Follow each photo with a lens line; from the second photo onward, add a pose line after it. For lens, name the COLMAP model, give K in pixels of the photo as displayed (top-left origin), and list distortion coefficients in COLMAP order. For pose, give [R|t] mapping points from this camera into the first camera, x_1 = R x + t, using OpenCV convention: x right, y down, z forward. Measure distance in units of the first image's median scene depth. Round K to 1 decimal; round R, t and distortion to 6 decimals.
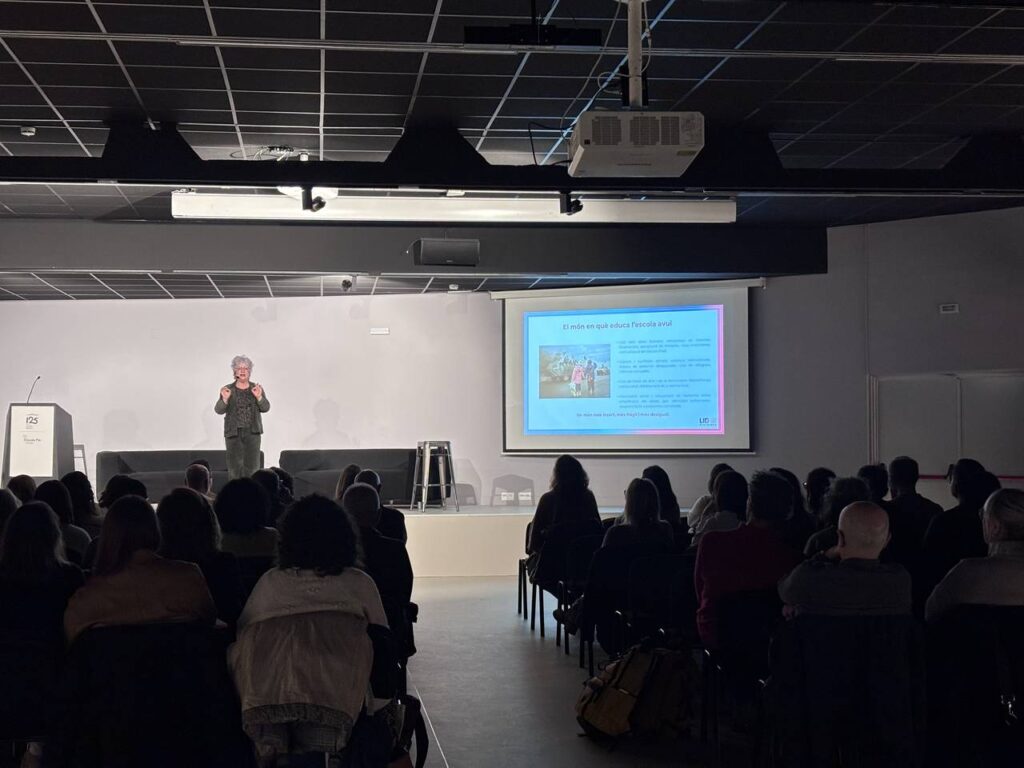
lens RADIAL K [[1552.4, 0, 509.4], [0, 1552.4, 417.6], [0, 0, 1]] dist [0.176901, -0.719701]
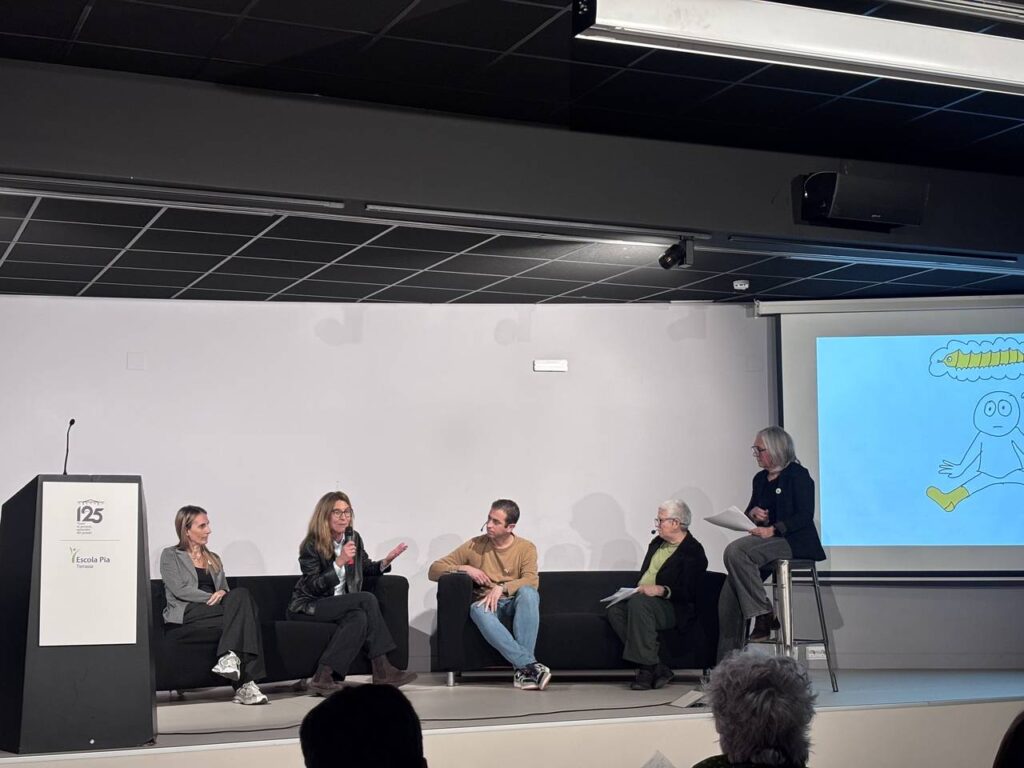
lens RADIAL K [[1523.8, 0, 462.3], [0, 1523.8, 384.6], [0, 0, 1]] dist [0.036417, 0.009897]
pose [[0.959549, 0.028921, 0.280052, -0.300266], [-0.002552, 0.995563, -0.094067, 0.005168], [-0.281530, 0.089548, 0.955365, 0.515729]]
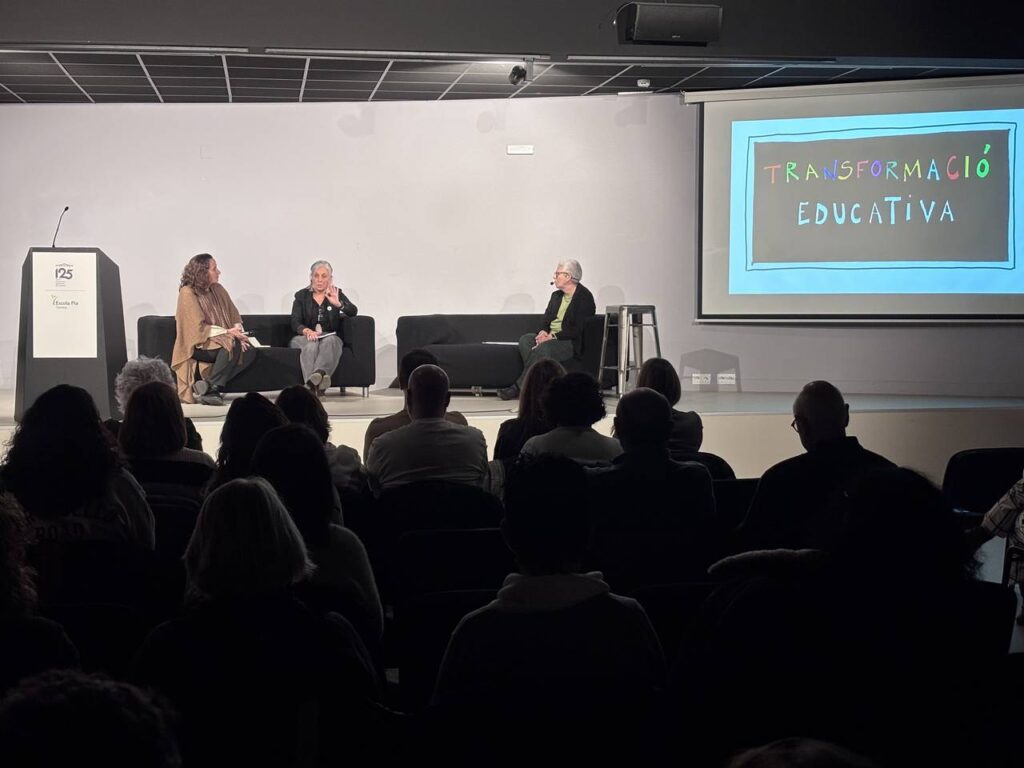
lens RADIAL K [[1552.4, 0, 509.4], [0, 1552.4, 417.6], [0, 0, 1]] dist [0.176901, -0.719701]
pose [[0.998968, -0.001237, 0.045407, -0.133626], [-0.003245, 0.995132, 0.098496, -0.003266], [-0.045308, -0.098542, 0.994101, 0.294695]]
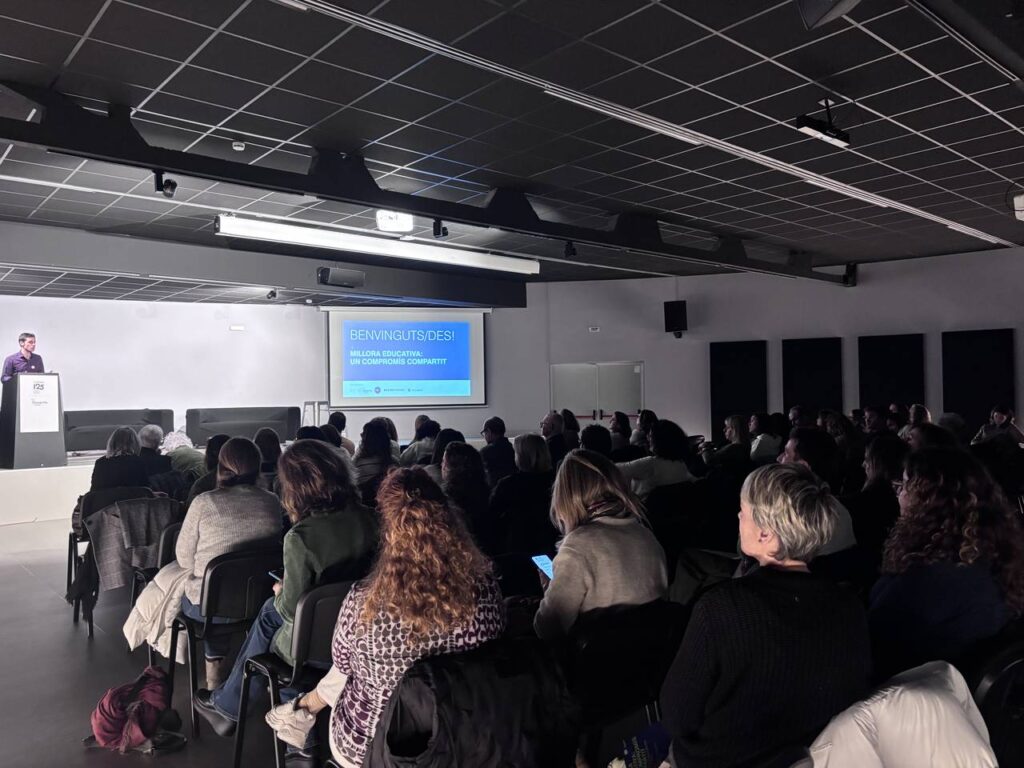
lens RADIAL K [[776.3, 0, 516.1], [0, 776.3, 395.9], [0, 0, 1]] dist [0.053867, -0.078649]
pose [[0.818141, -0.005127, 0.574995, -0.324681], [0.001426, 0.999975, 0.006887, 0.005004], [-0.575016, -0.004814, 0.818128, 0.256986]]
